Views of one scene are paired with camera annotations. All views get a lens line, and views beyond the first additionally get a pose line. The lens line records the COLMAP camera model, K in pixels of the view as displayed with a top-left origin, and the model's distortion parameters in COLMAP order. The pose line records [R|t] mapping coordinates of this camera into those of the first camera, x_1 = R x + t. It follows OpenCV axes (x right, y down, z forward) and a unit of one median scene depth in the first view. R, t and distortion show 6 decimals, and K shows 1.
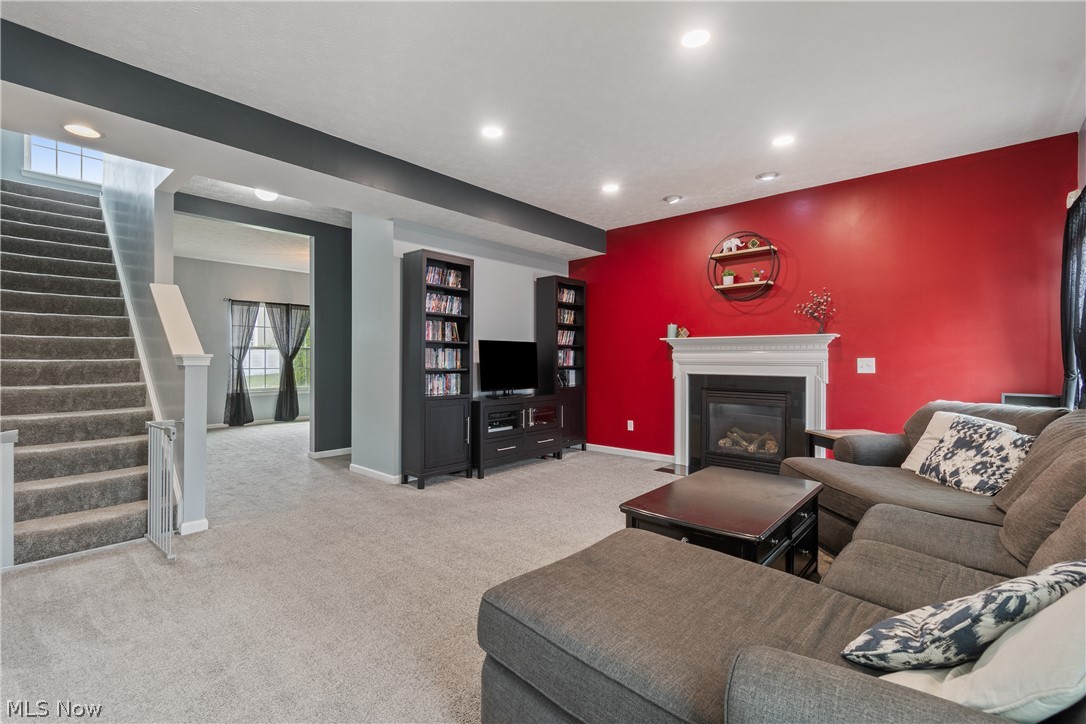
lens RADIAL K [[488.3, 0, 550.8], [0, 488.3, 359.8], [0, 0, 1]] dist [0.005704, -0.002405]
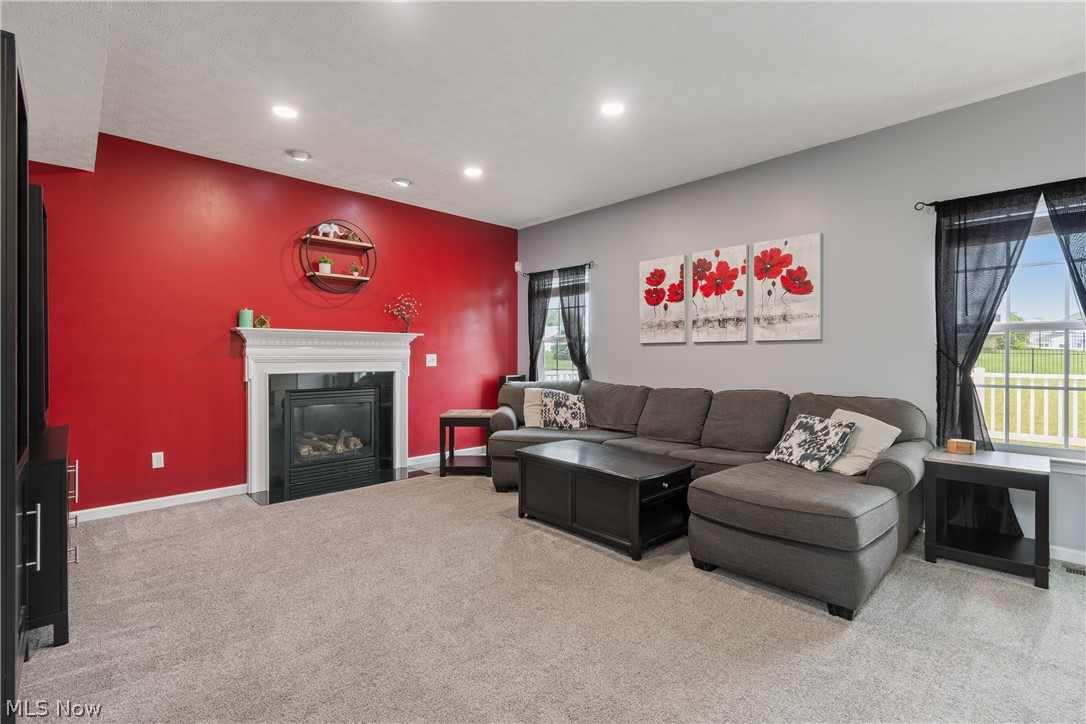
lens RADIAL K [[488.3, 0, 529.4], [0, 488.3, 355.7], [0, 0, 1]] dist [0.005704, -0.002405]
pose [[0.107113, -0.003346, 0.994241, -0.514137], [0.004492, 0.999986, 0.002881, -0.002001], [-0.994237, 0.004158, 0.107126, 0.548312]]
